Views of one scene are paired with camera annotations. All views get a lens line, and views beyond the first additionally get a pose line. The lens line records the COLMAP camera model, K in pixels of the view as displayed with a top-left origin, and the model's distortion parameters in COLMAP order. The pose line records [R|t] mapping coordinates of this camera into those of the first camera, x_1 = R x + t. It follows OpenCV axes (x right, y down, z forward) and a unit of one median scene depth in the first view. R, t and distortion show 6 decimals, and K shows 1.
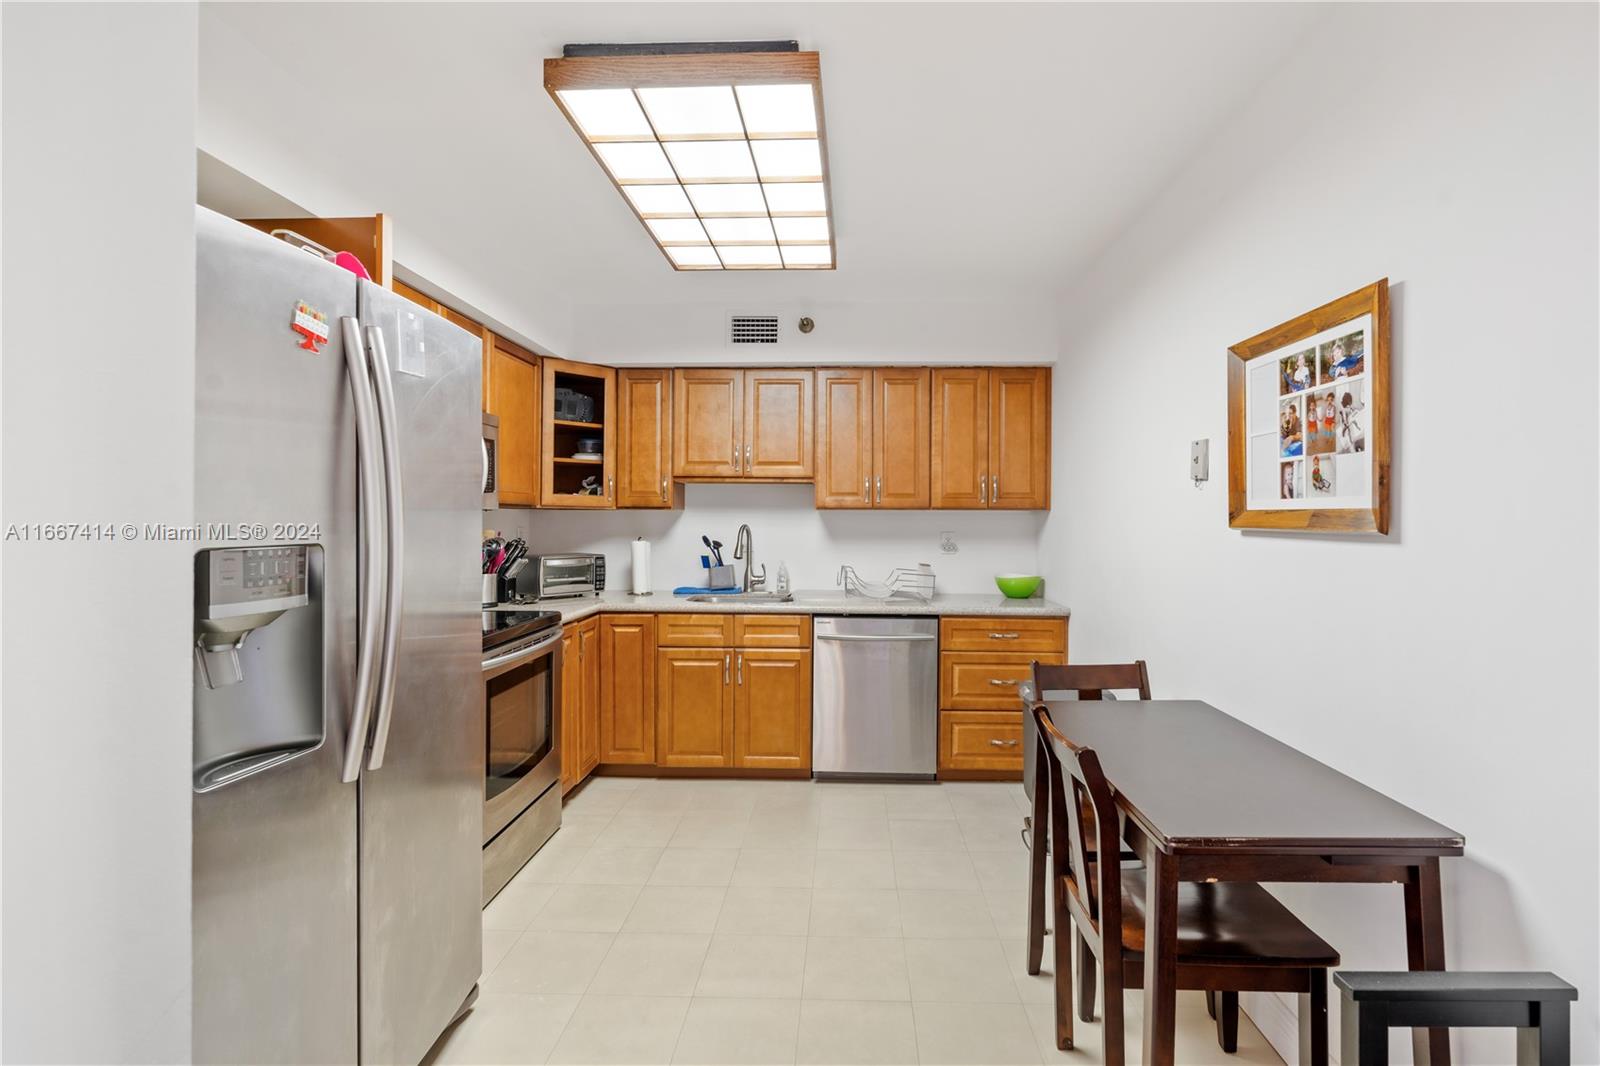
lens RADIAL K [[723.7, 0, 836.9], [0, 723.7, 513.6], [0, 0, 1]] dist [-0.000144, 0.000121]
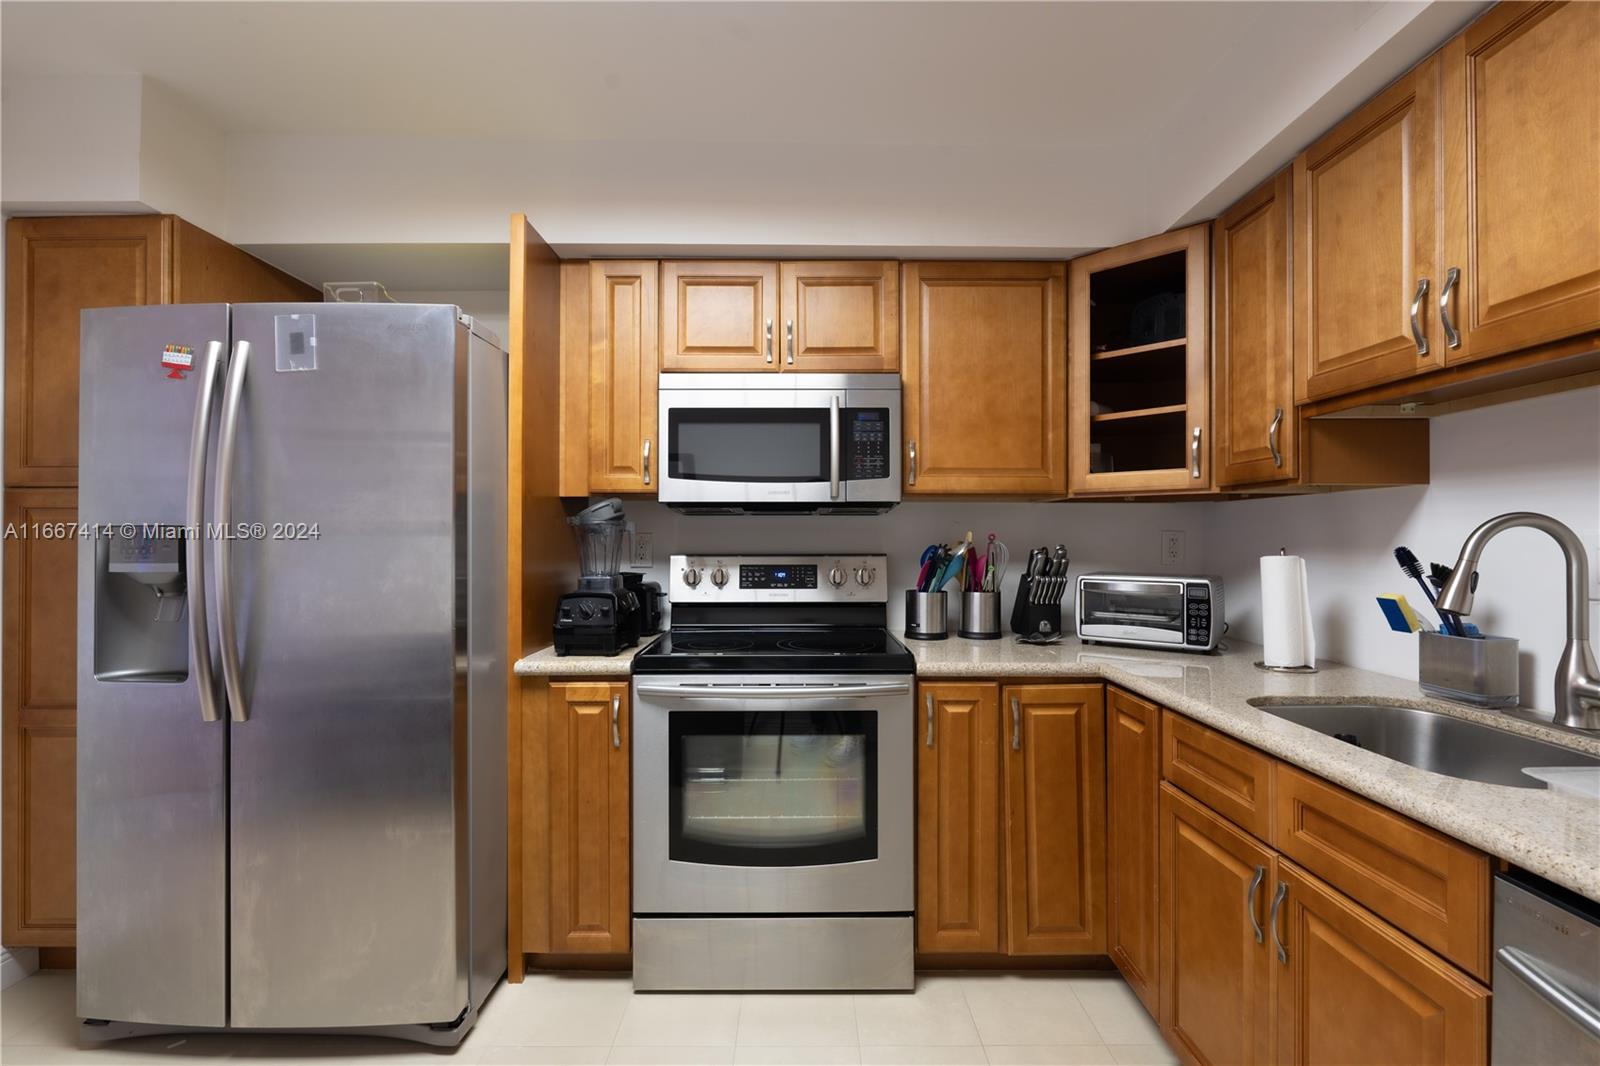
lens RADIAL K [[702.0, 0, 802.4], [0, 702.0, 529.6], [0, 0, 1]] dist [-0.005686, 0.000665]
pose [[0.019383, -0.015261, -0.999696, 0.190685], [0.007114, 0.999860, -0.015126, 0.026541], [0.999787, -0.006819, 0.019489, 0.714622]]
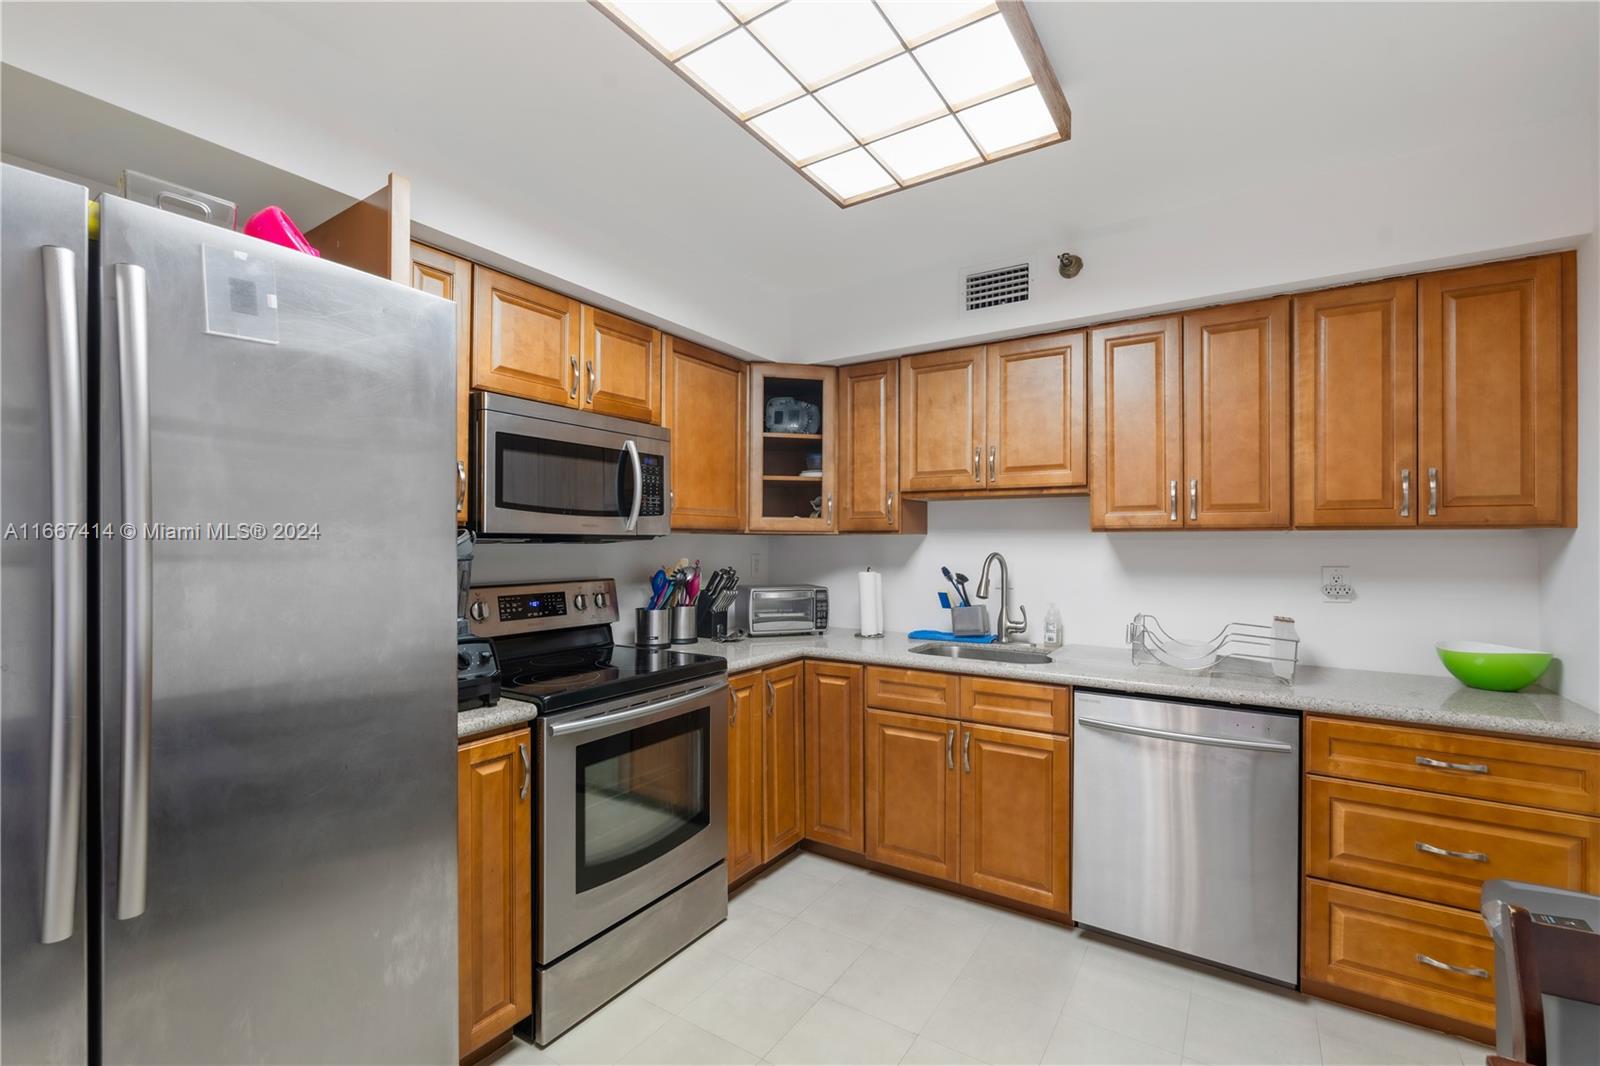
lens RADIAL K [[699.2, 0, 804.0], [0, 699.2, 539.1], [0, 0, 1]] dist [-0.000958, 0.000194]
pose [[0.849793, -0.005707, -0.527086, 0.092265], [0.005143, 0.999984, -0.002535, 0.001909], [0.527092, -0.000556, 0.849808, 0.295754]]
